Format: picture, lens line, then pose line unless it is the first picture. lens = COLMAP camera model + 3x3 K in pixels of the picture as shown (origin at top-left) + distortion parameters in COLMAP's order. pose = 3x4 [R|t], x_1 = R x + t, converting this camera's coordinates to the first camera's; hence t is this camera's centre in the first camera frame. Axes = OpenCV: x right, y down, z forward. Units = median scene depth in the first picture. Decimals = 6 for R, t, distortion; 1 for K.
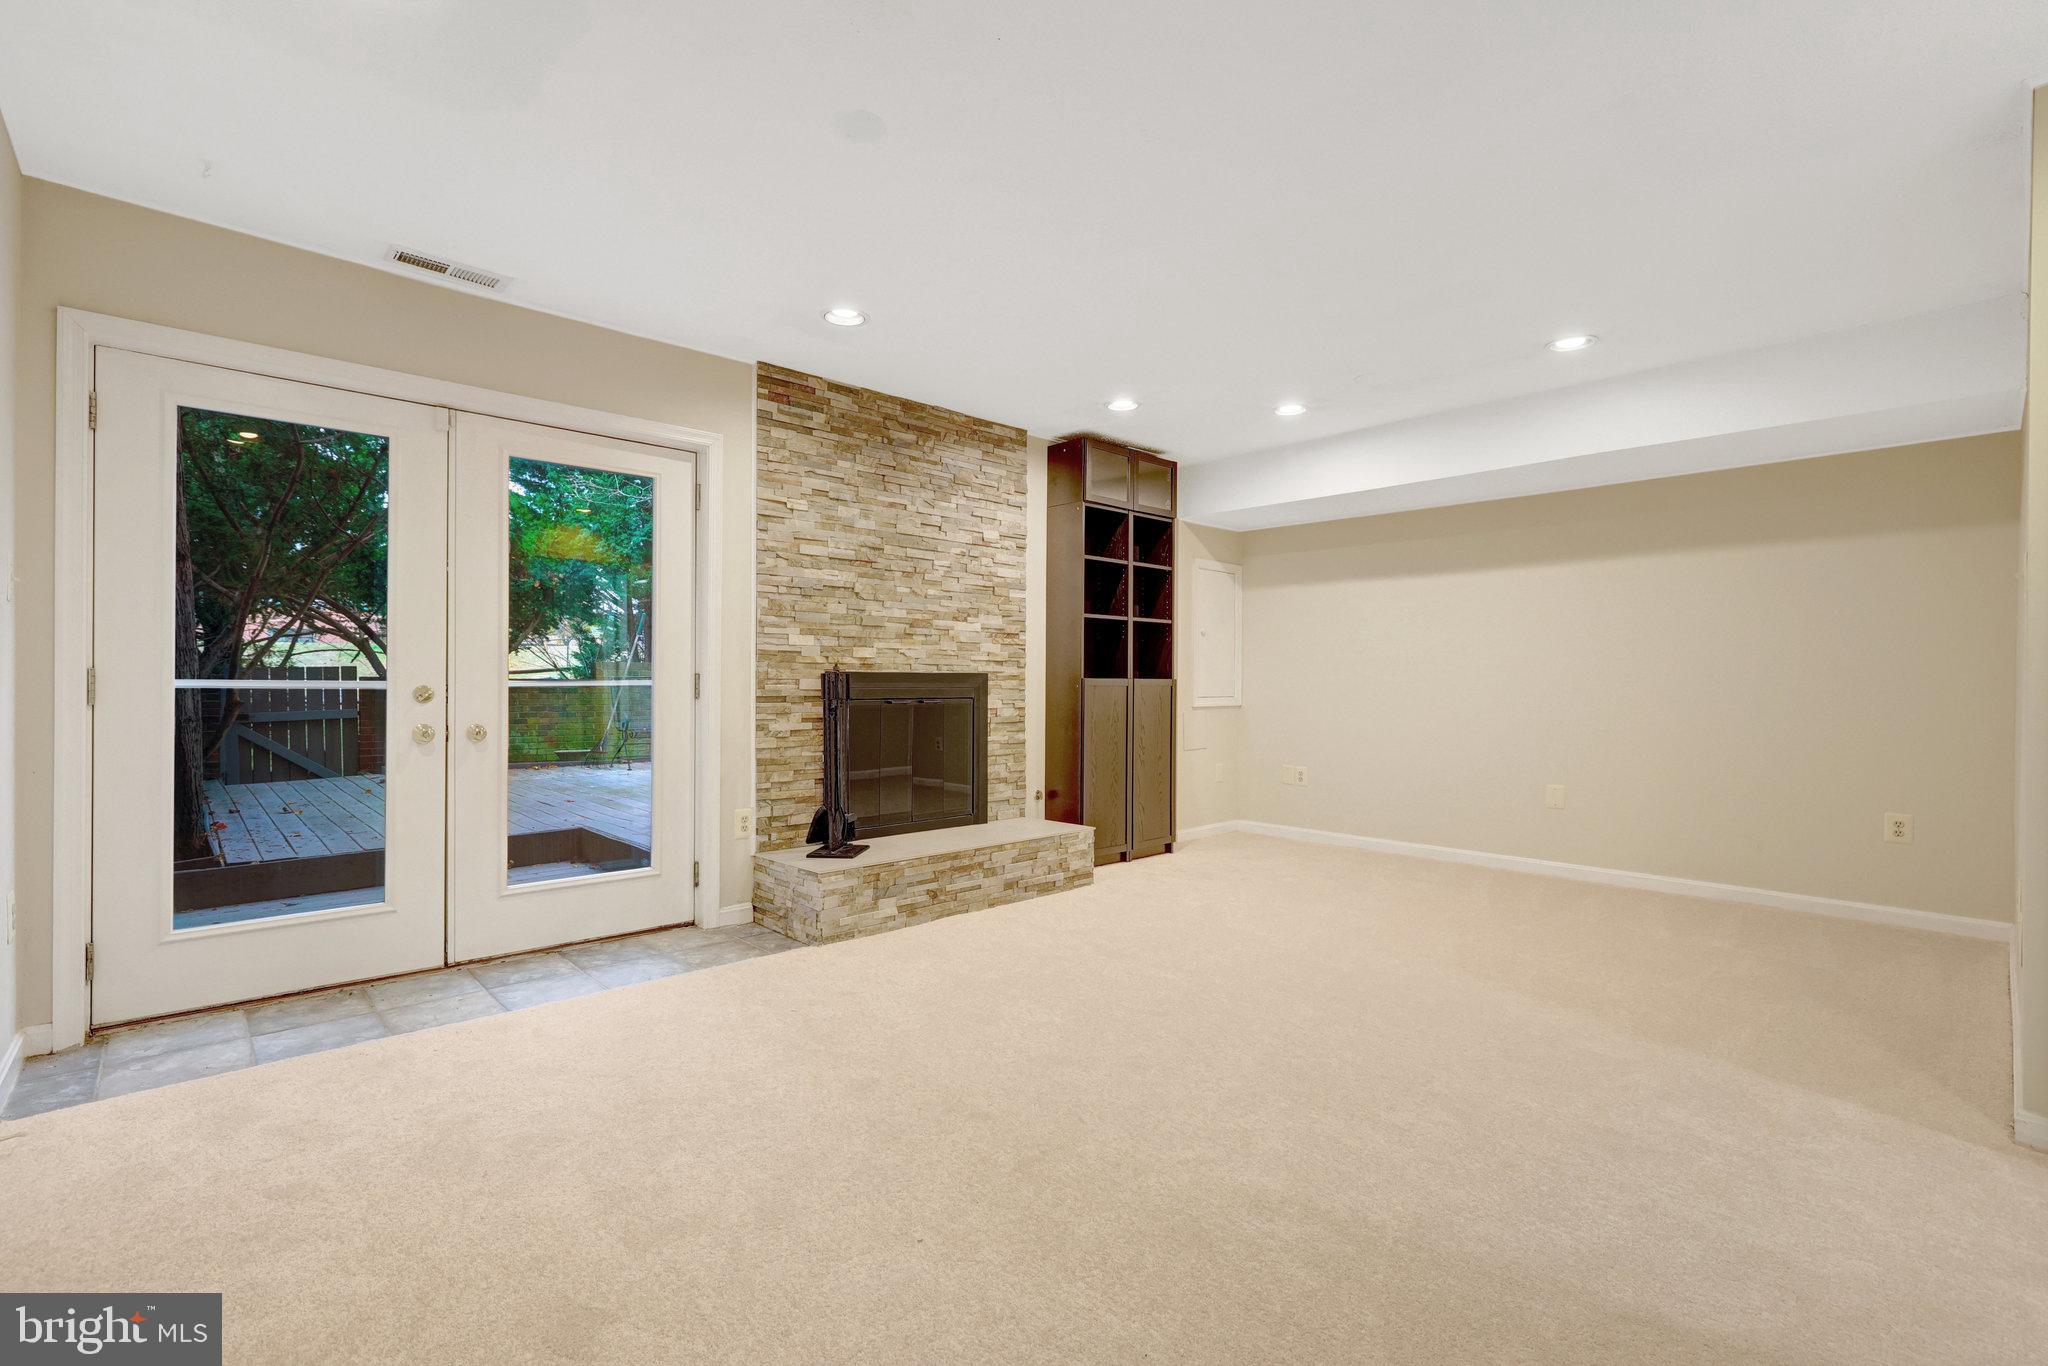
lens RADIAL K [[909.4, 0, 1024.0], [0, 909.4, 683.0], [0, 0, 1]] dist [0.001248, 0.000216]
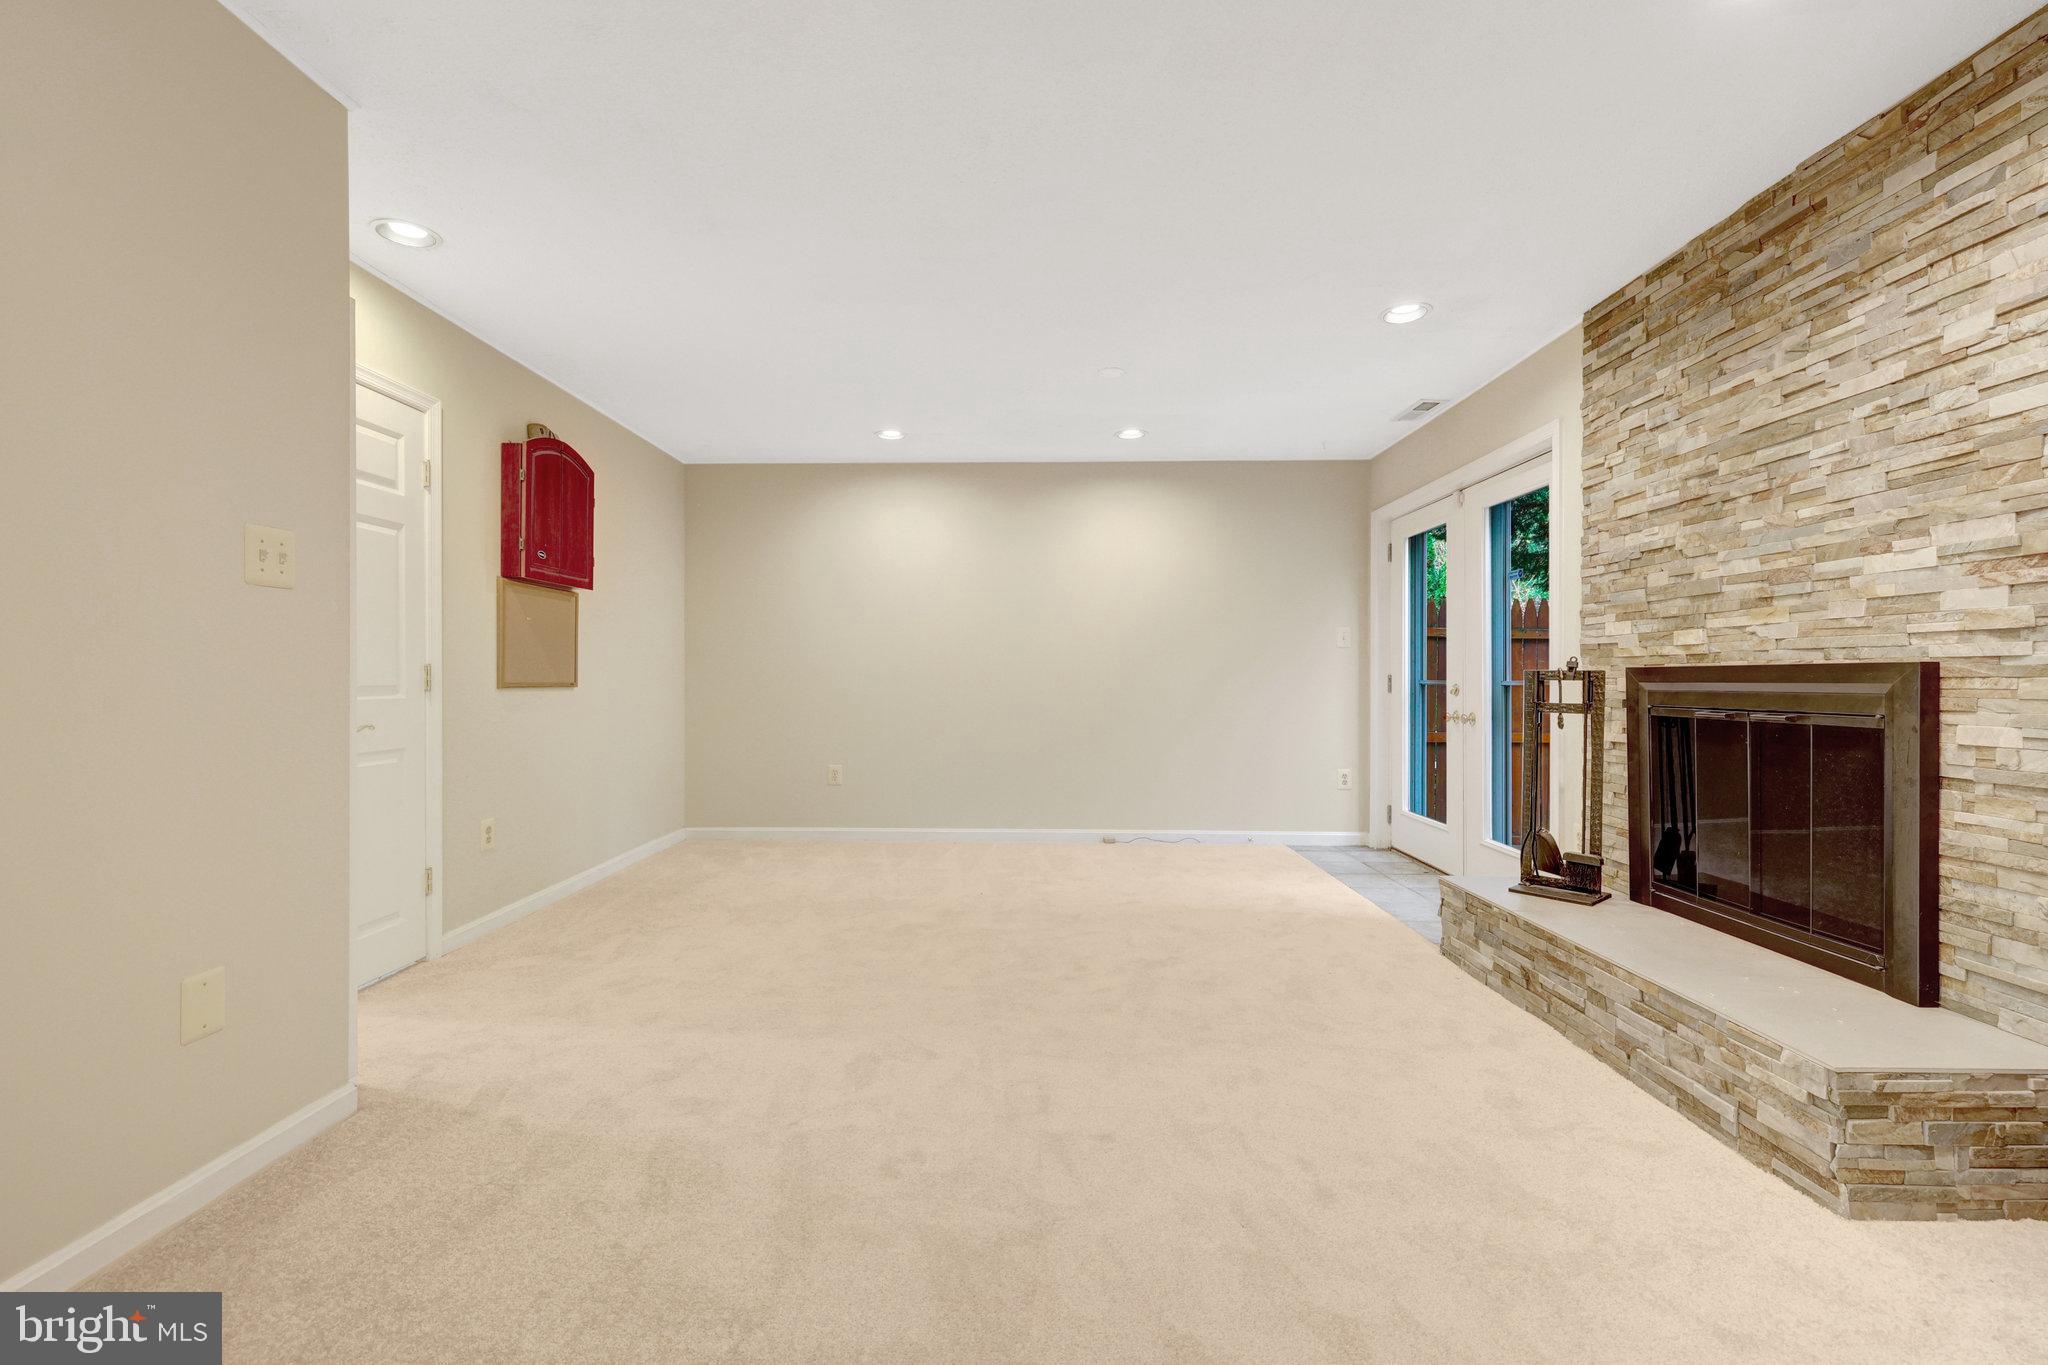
lens RADIAL K [[854.9, 0, 1025.7], [0, 854.9, 670.5], [0, 0, 1]] dist [-0.000700, -0.000114]
pose [[-0.688447, -0.011171, -0.725201, 0.606448], [-0.004201, 0.999926, -0.011414, -0.000036], [0.725275, -0.004812, -0.688443, 1.068166]]
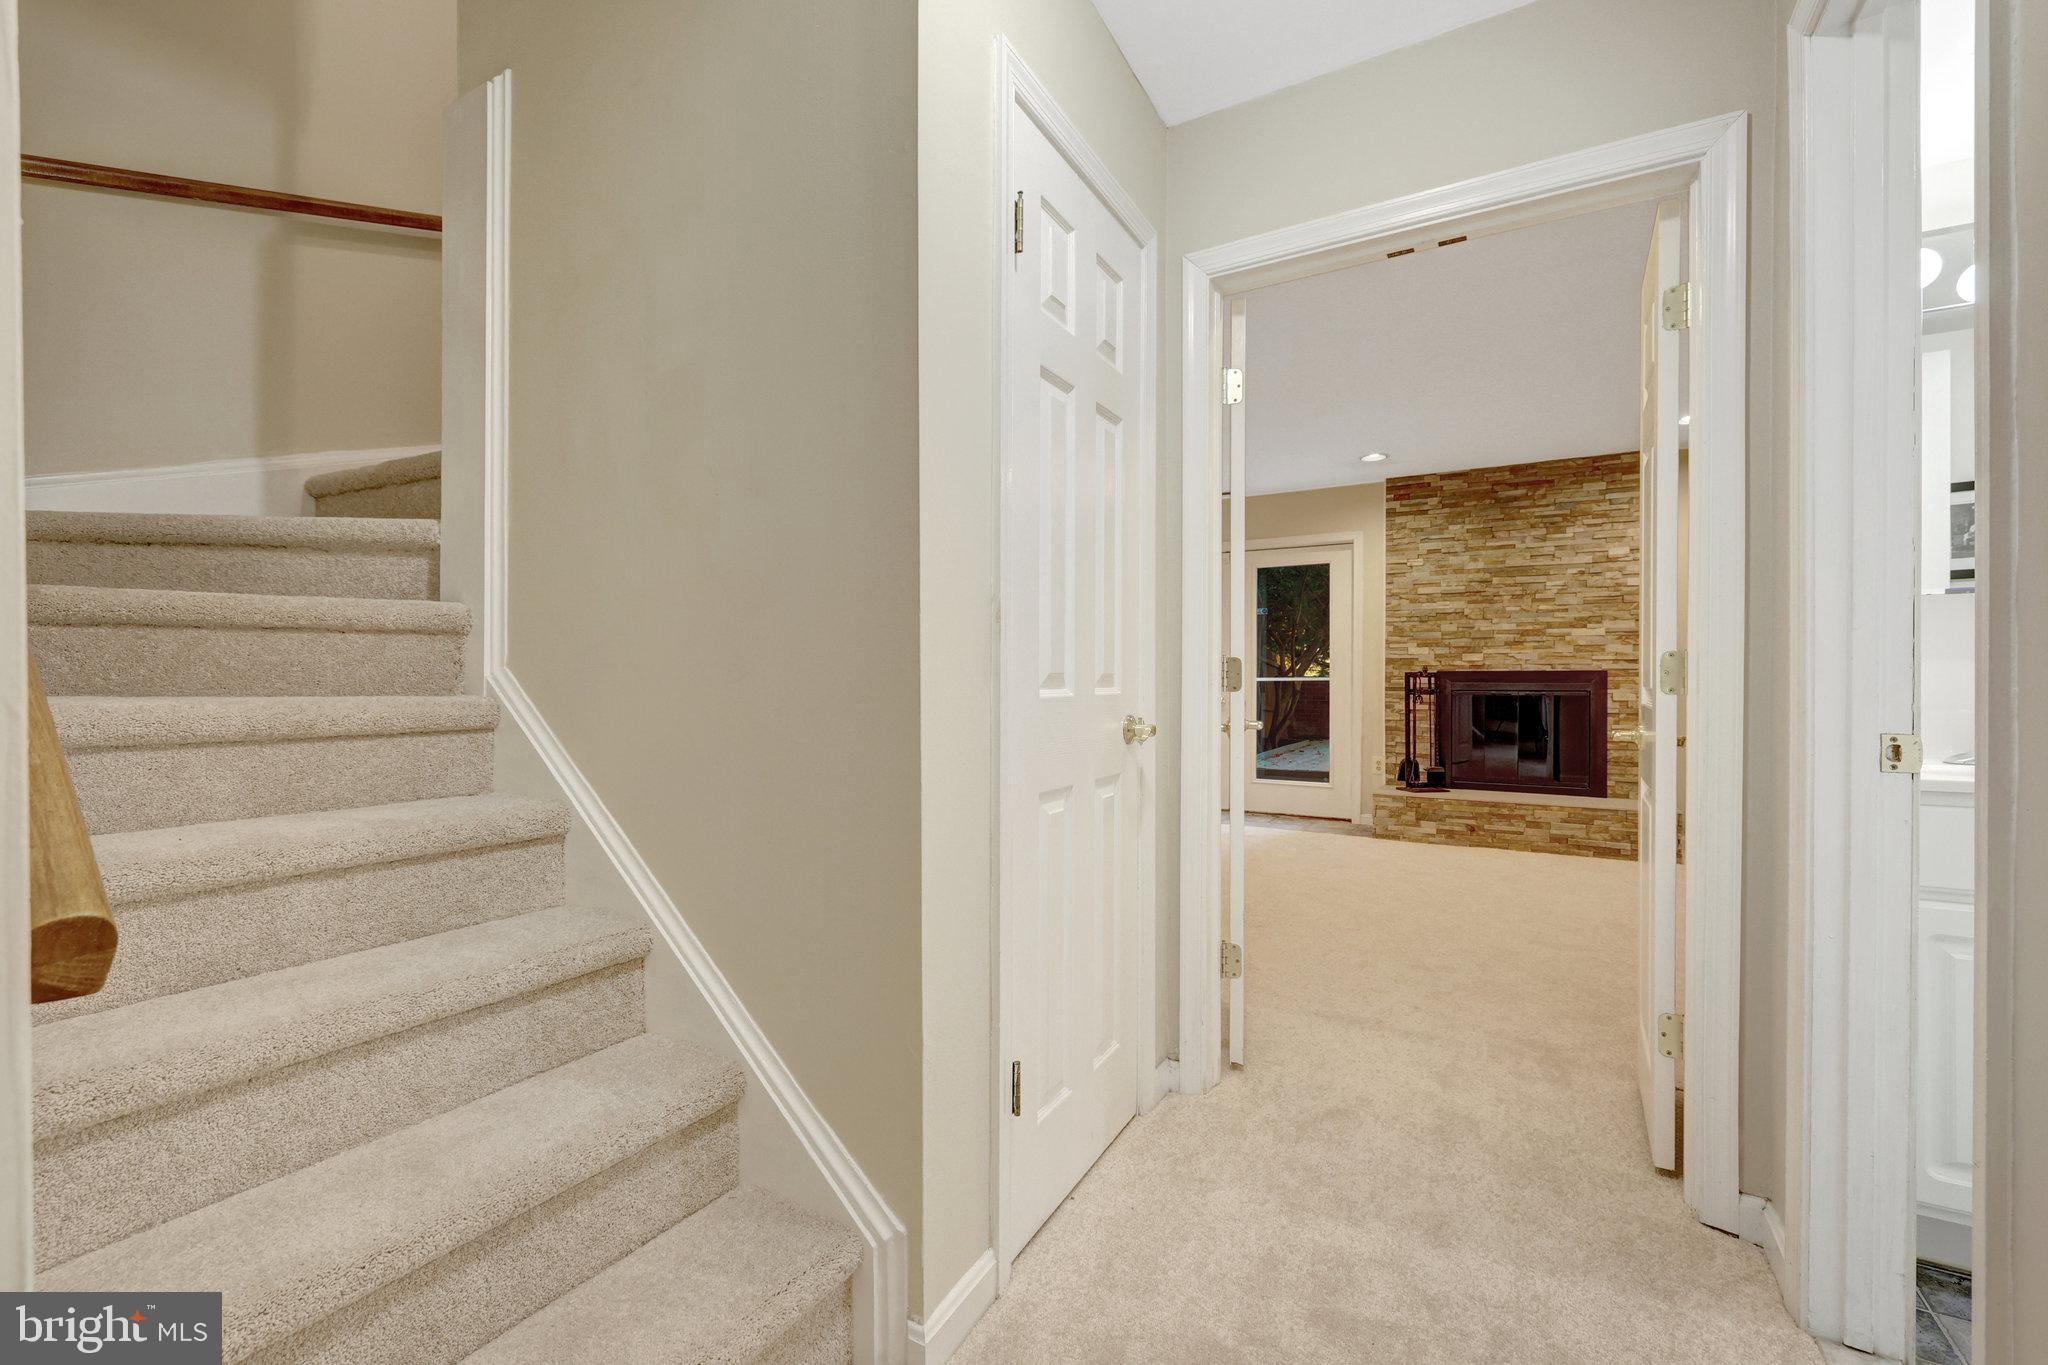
lens RADIAL K [[870.8, 0, 1018.1], [0, 870.8, 673.5], [0, 0, 1]] dist [0.002084, 0.000528]
pose [[0.286962, -0.006457, -0.957920, 0.903902], [0.000851, 0.999979, -0.006486, -0.000172], [0.957942, 0.001046, 0.286961, -0.059181]]
